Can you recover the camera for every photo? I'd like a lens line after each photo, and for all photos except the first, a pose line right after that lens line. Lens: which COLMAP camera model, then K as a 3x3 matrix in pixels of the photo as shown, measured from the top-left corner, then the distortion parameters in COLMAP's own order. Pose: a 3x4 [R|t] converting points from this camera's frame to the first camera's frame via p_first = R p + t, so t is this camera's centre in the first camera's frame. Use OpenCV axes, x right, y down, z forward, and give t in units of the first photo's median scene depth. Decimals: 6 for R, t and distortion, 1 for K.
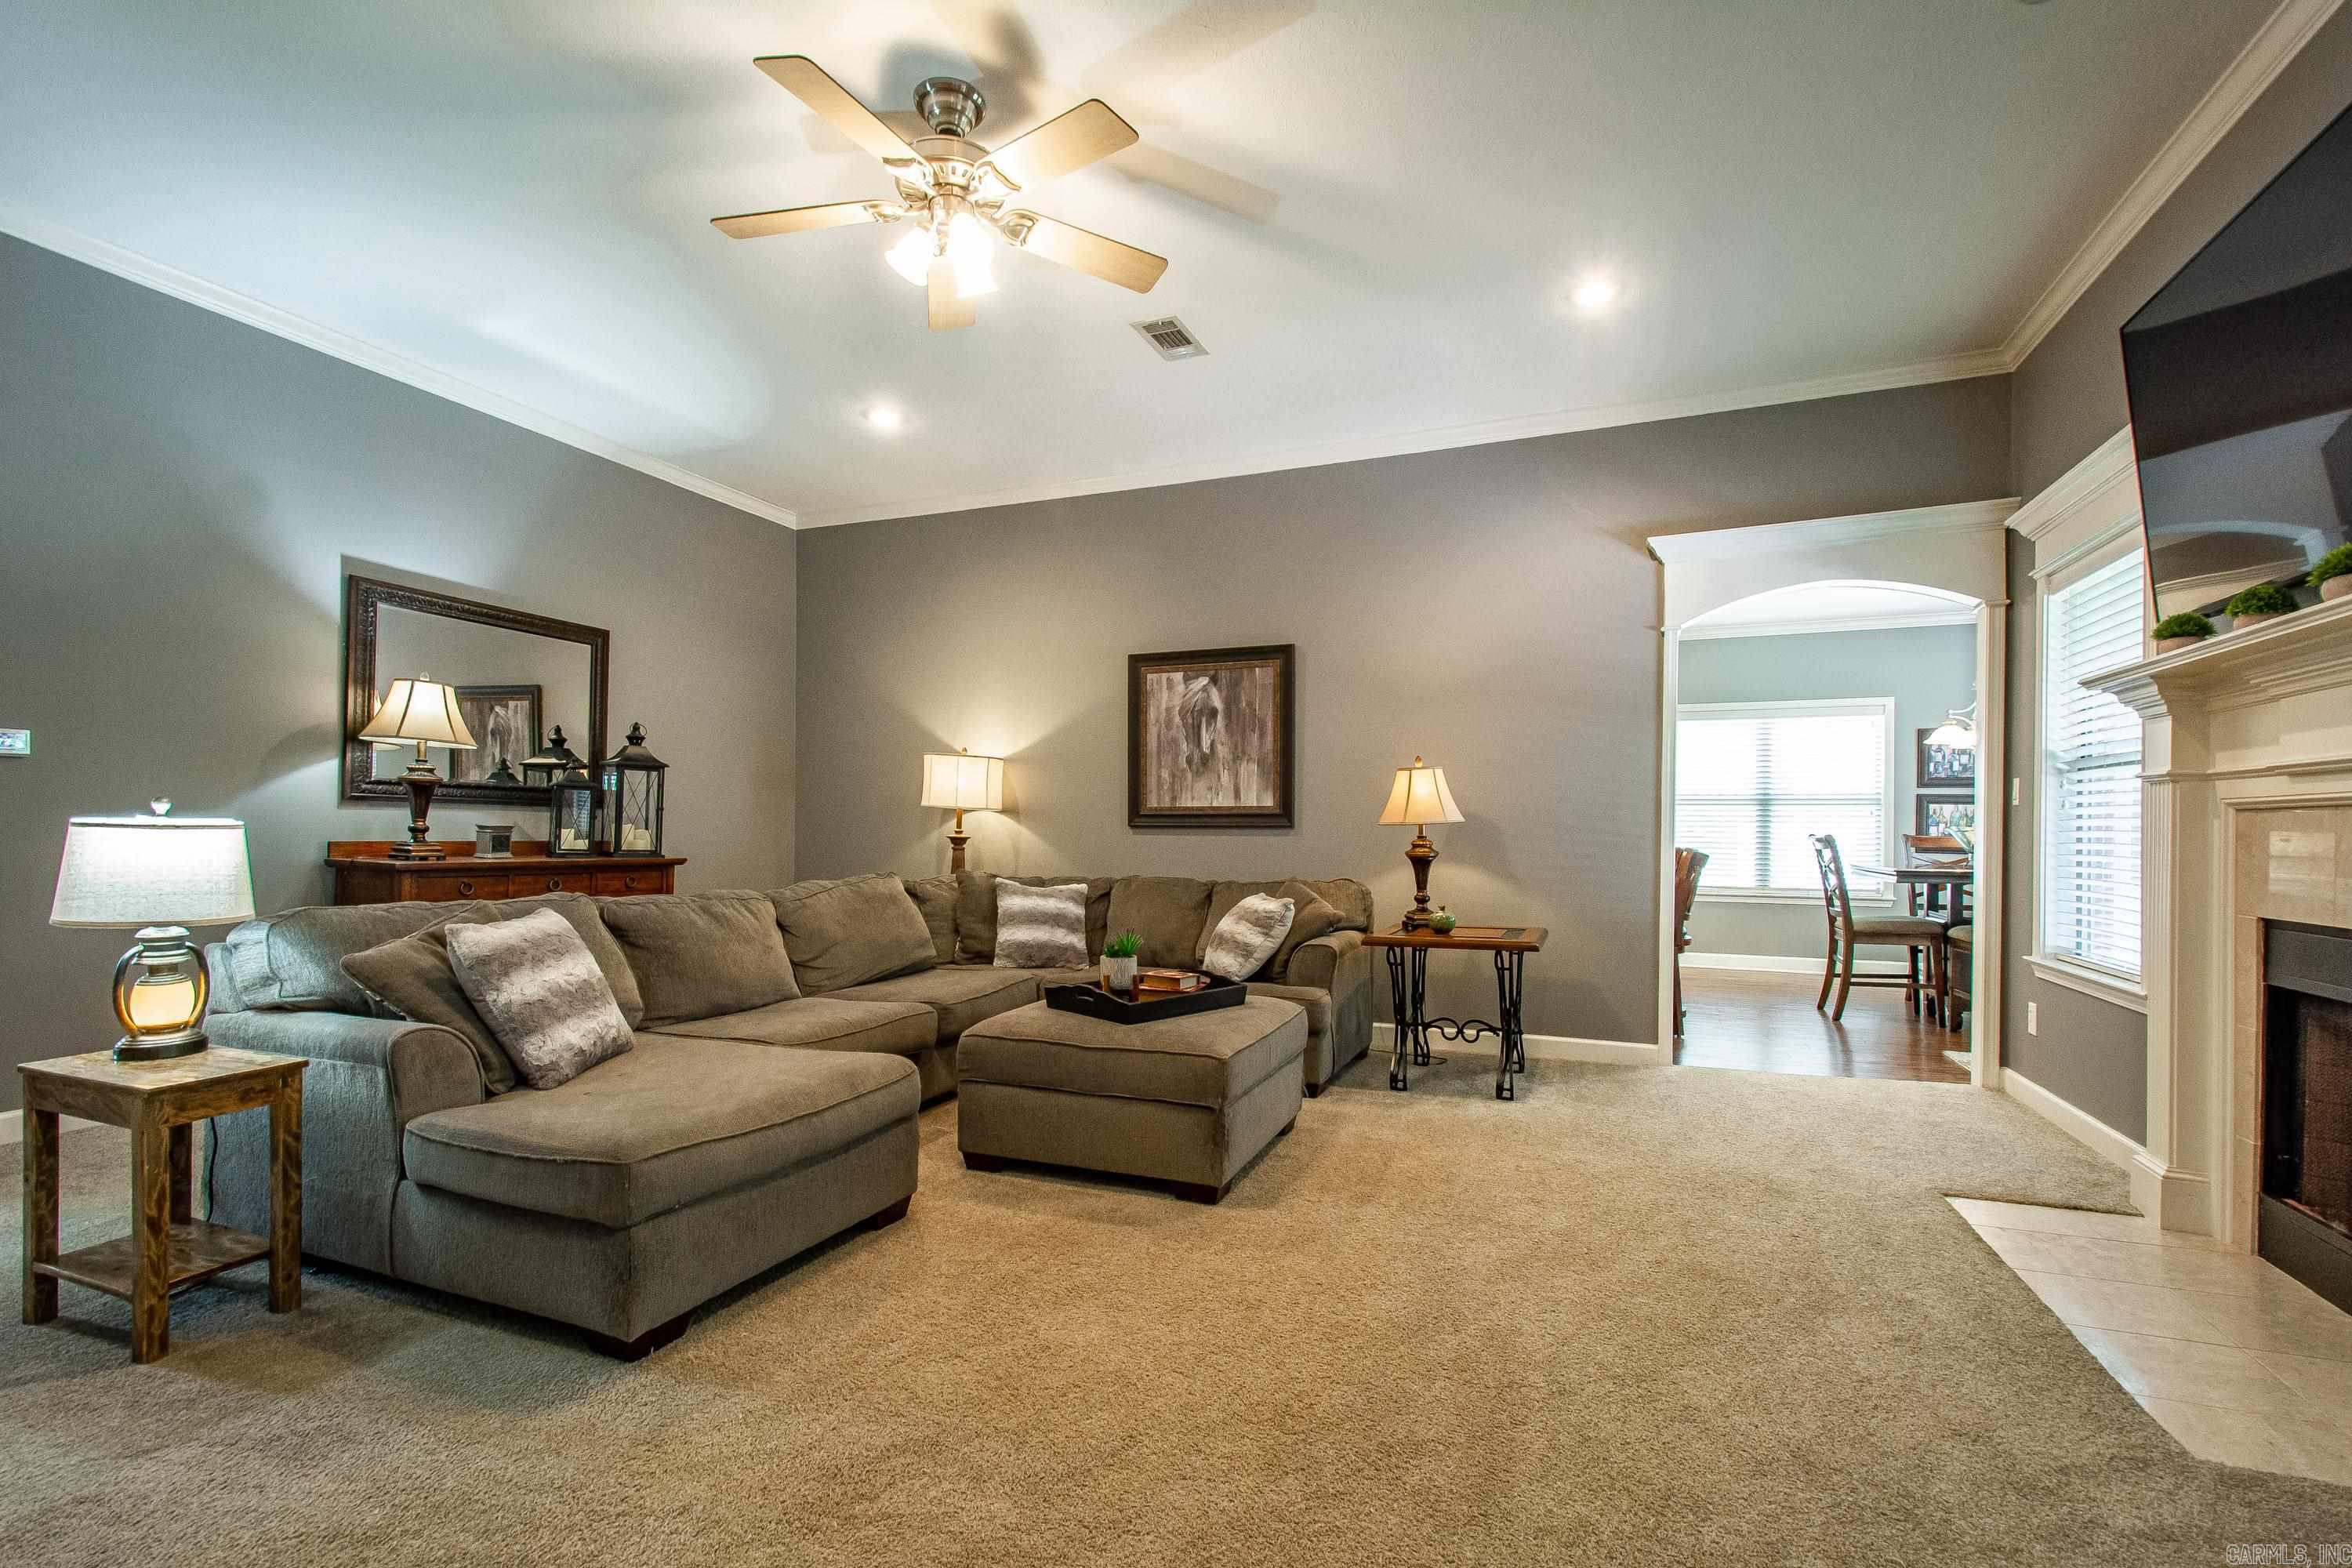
lens RADIAL K [[1022.4, 0, 1197.5], [0, 1022.4, 825.8], [0, 0, 1]] dist [0.019307, -0.006839]
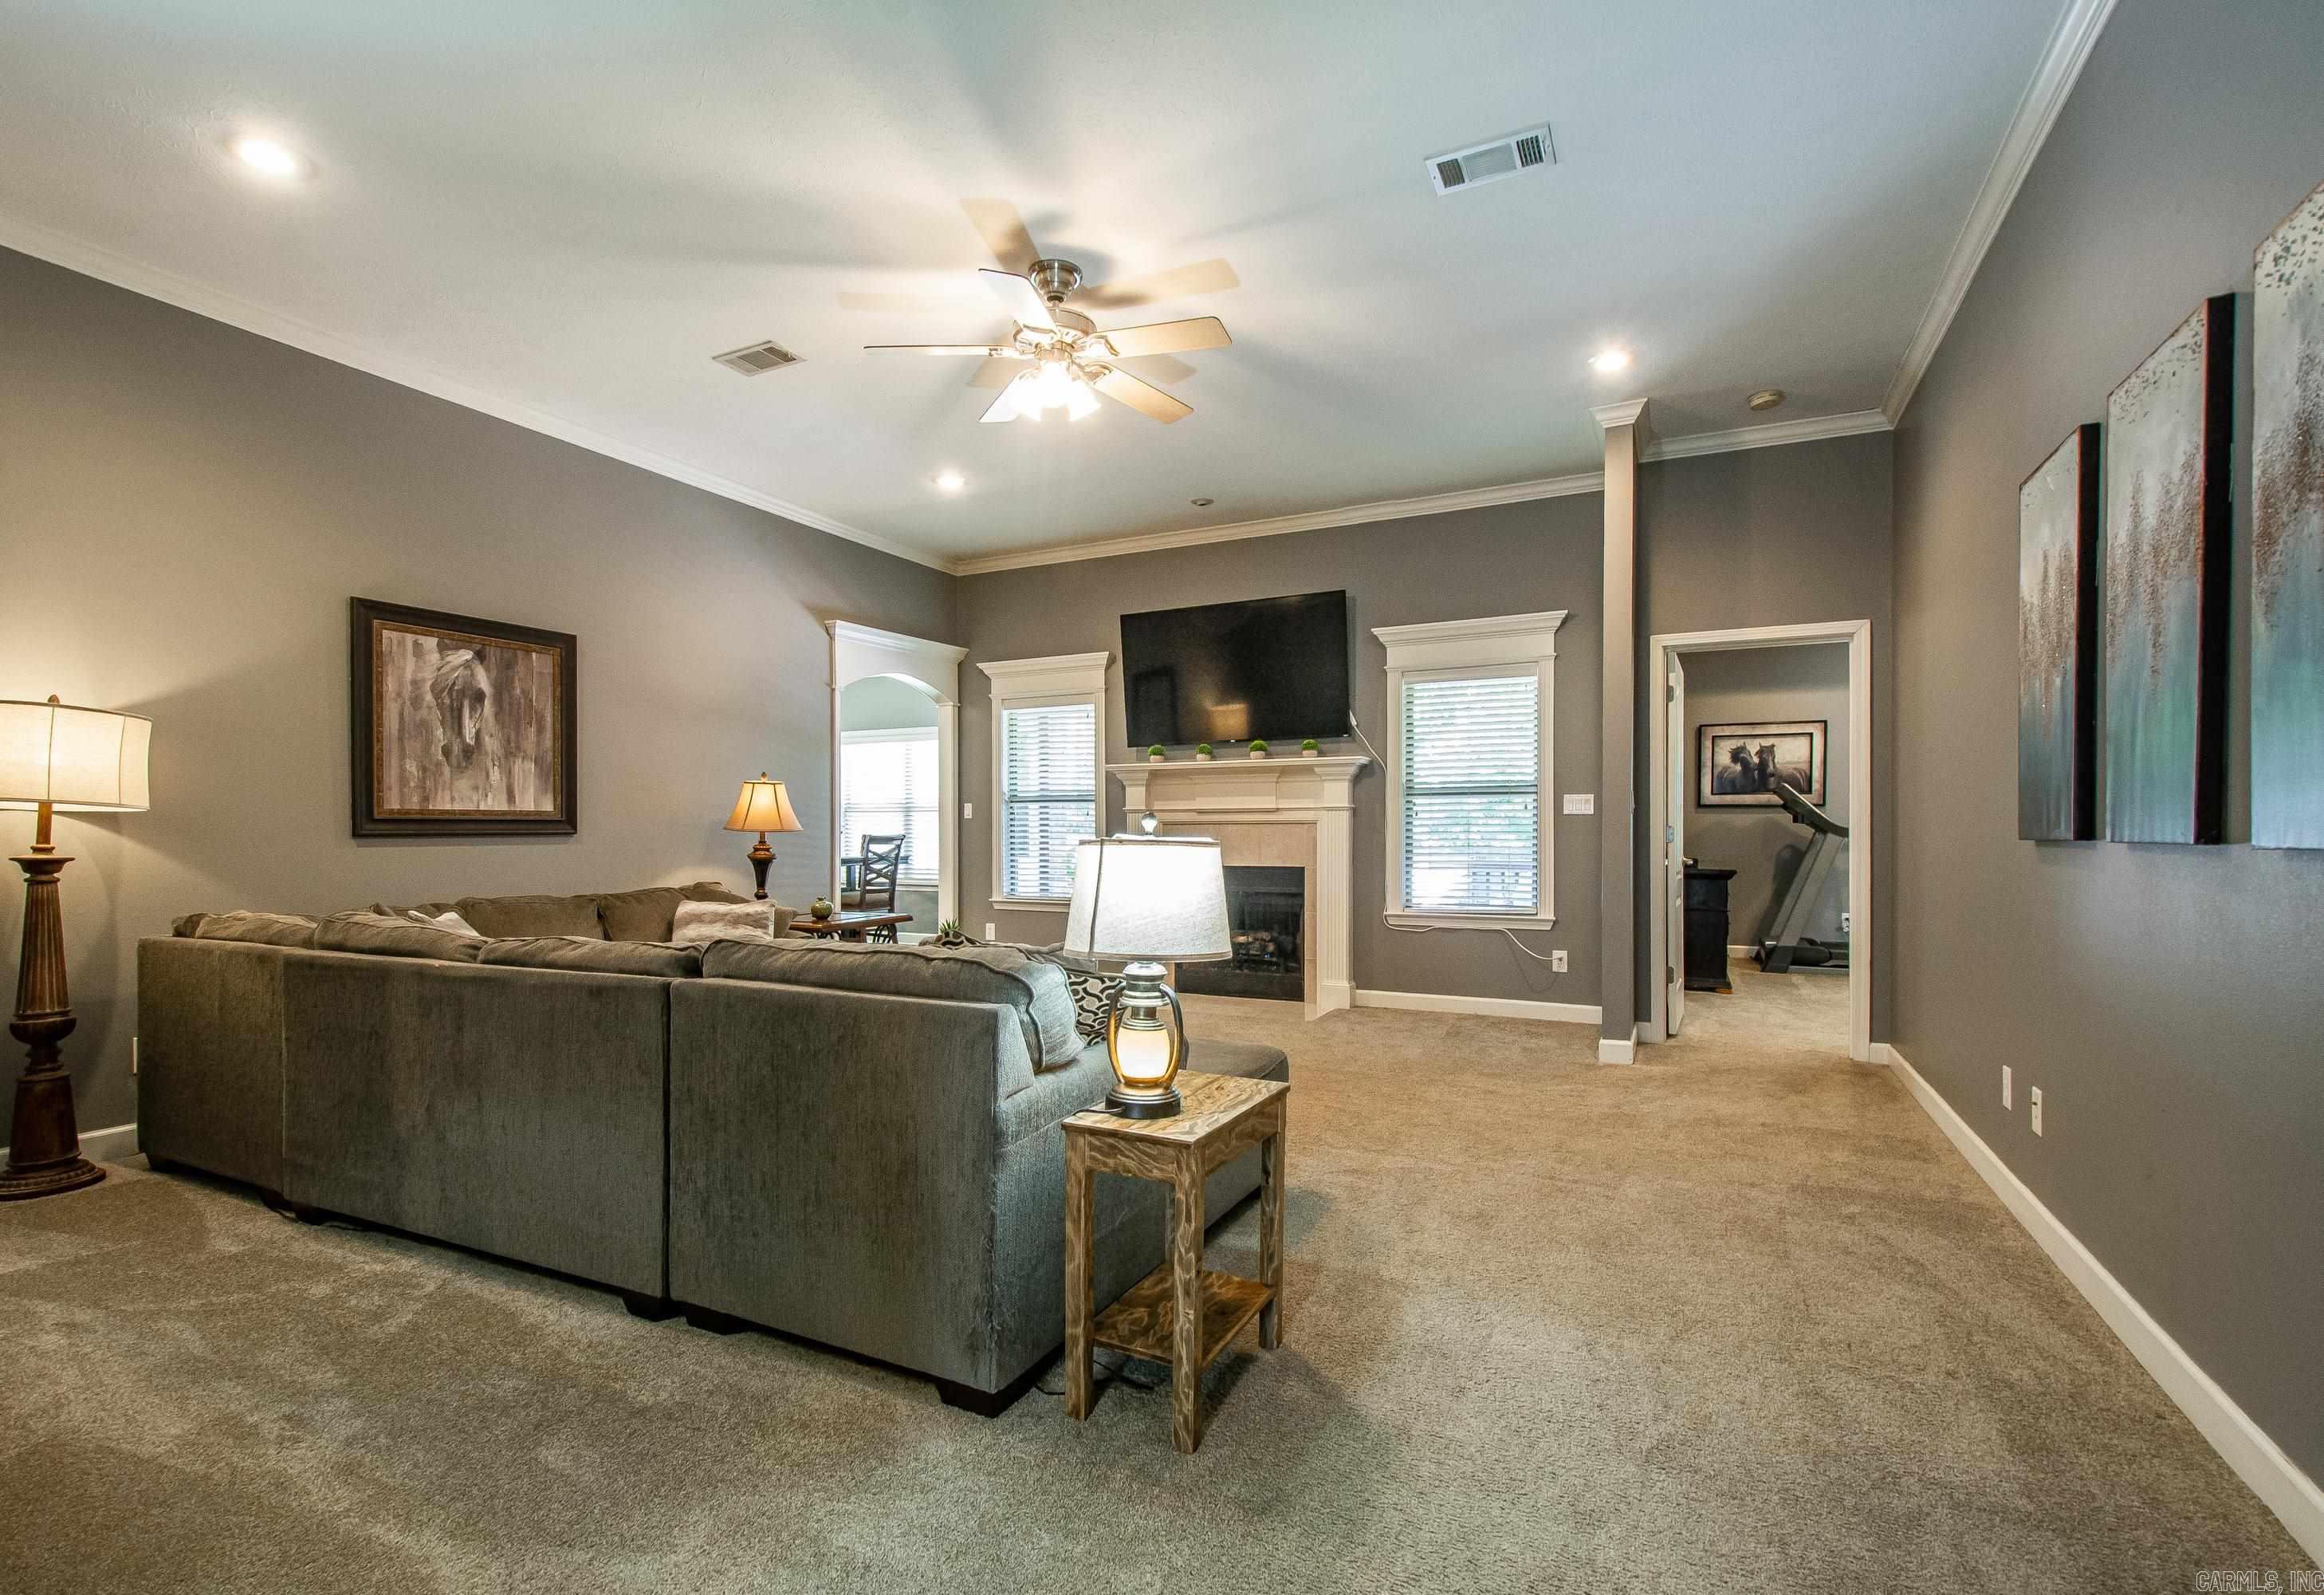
lens RADIAL K [[1062.1, 0, 1150.5], [0, 1062.1, 839.9], [0, 0, 1]] dist [0.020383, -0.007048]
pose [[0.090715, -0.014974, 0.995764, -1.017481], [0.000545, 0.999888, 0.014986, -0.009917], [-0.995877, -0.000816, 0.090713, 0.494410]]
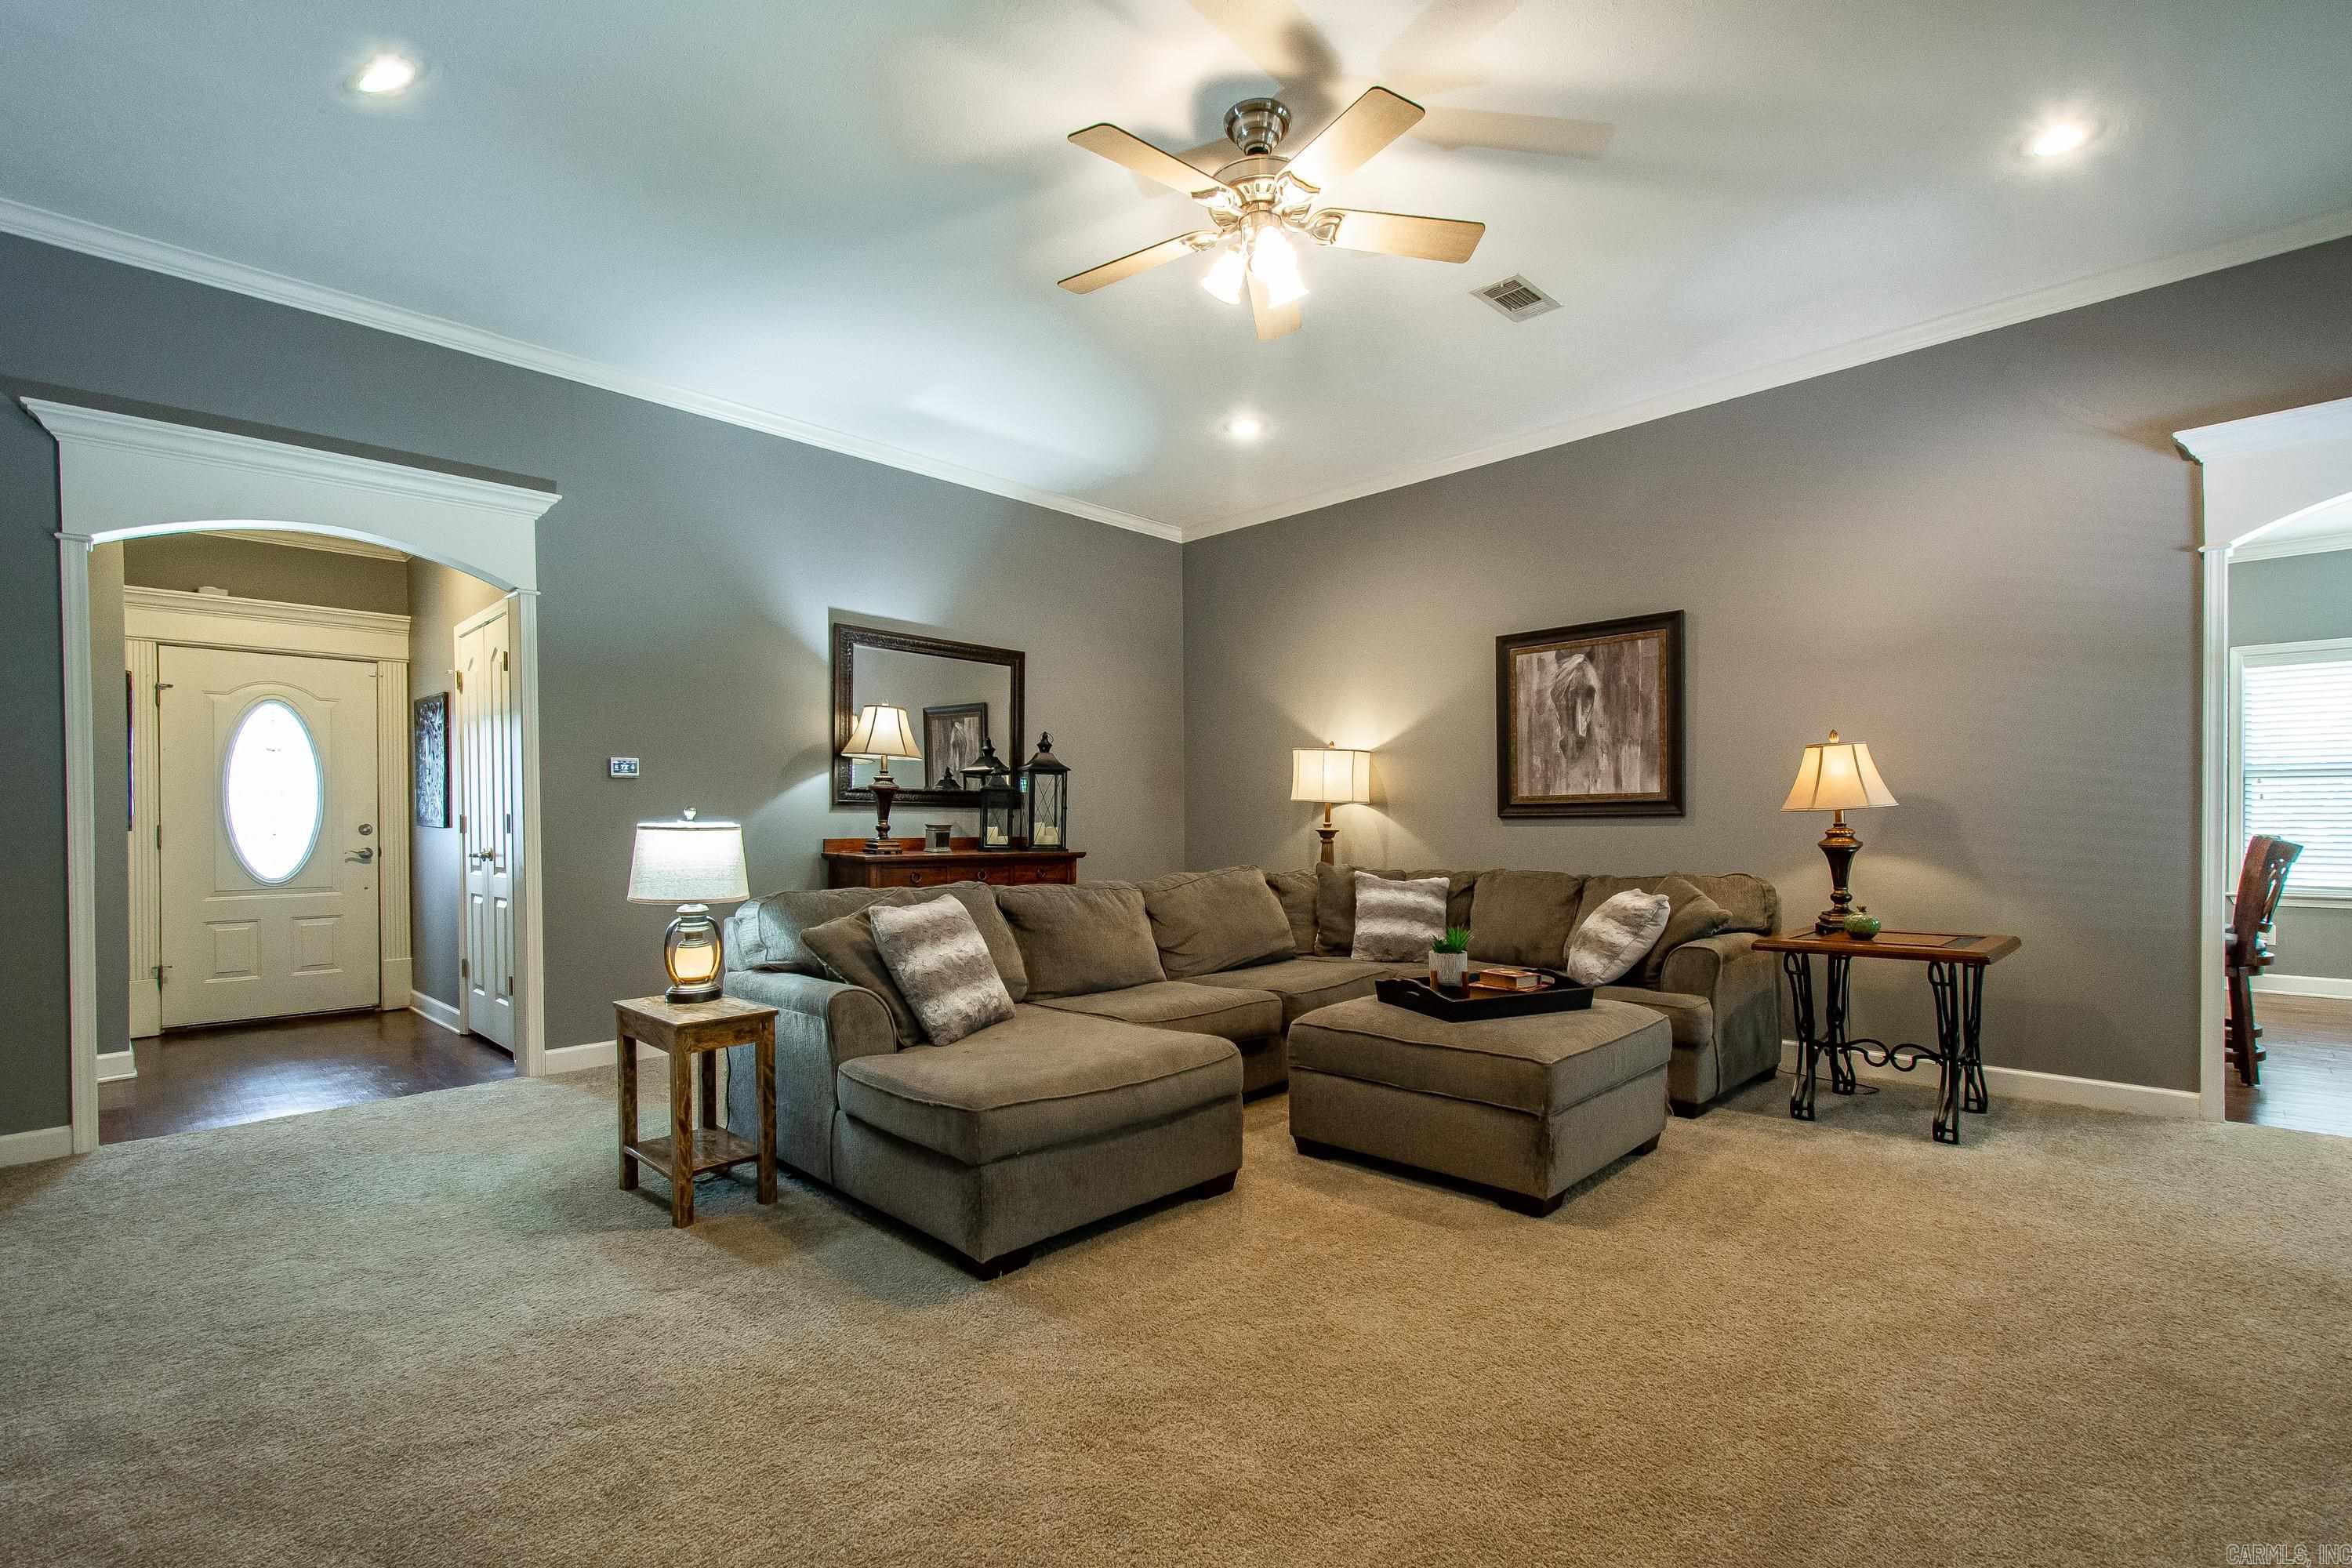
lens RADIAL K [[1052.6, 0, 1221.0], [0, 1052.6, 825.9], [0, 0, 1]] dist [0.022757, -0.010588]
pose [[0.929197, -0.011374, -0.369410, 0.072748], [0.014267, 0.999885, 0.005100, -0.000229], [0.369309, -0.010009, 0.929253, -0.007048]]
